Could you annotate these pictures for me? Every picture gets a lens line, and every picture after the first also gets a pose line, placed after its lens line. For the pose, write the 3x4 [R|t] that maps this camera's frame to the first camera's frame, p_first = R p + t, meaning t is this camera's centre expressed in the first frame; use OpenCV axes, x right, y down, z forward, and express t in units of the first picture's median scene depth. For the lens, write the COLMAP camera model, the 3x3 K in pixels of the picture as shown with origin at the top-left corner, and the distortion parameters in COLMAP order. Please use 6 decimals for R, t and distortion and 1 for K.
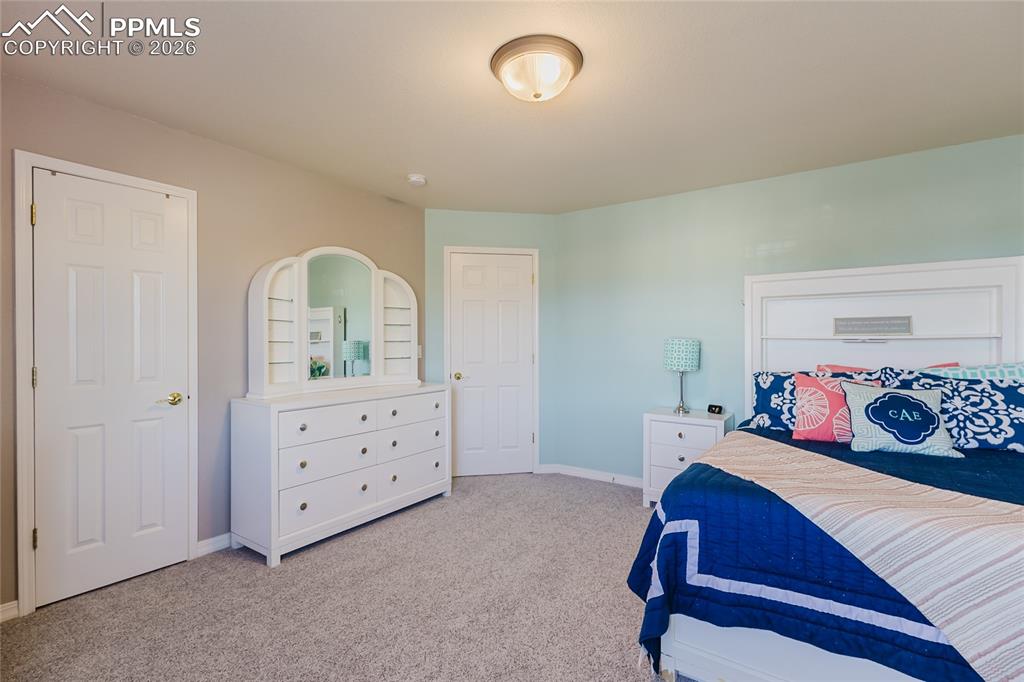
lens RADIAL K [[468.4, 0, 510.6], [0, 468.4, 342.2], [0, 0, 1]] dist [0.002784, 0.000252]
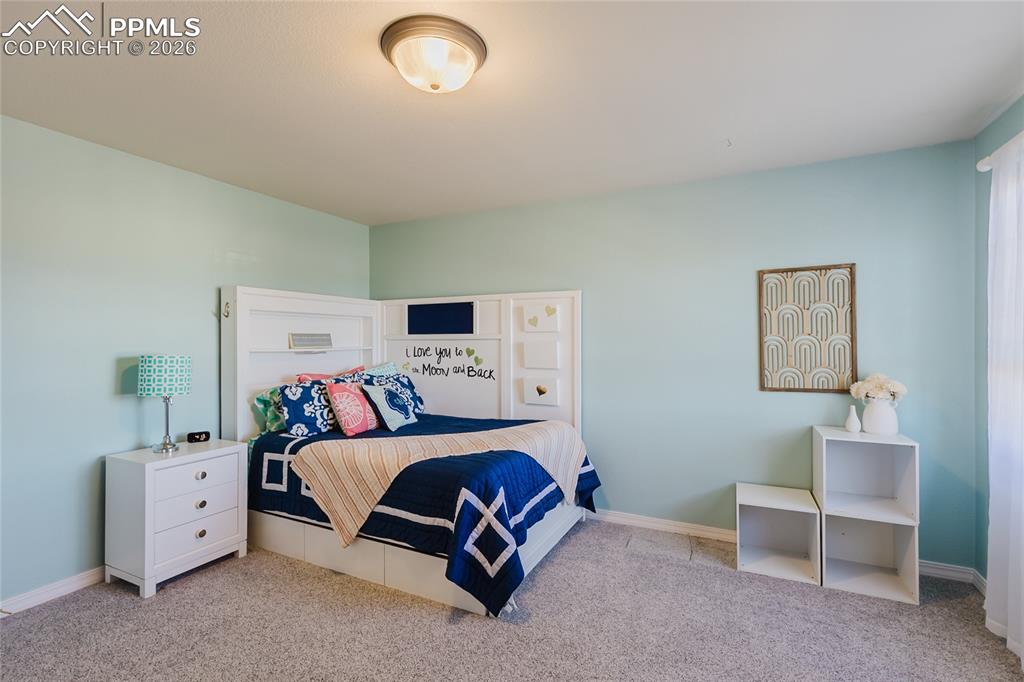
lens RADIAL K [[468.4, 0, 510.6], [0, 468.4, 342.2], [0, 0, 1]] dist [0.002784, 0.000252]
pose [[-0.151228, -0.000157, 0.988499, -0.582011], [0.004209, 0.999991, 0.000803, -0.030482], [-0.988490, 0.004282, -0.151226, 0.695856]]
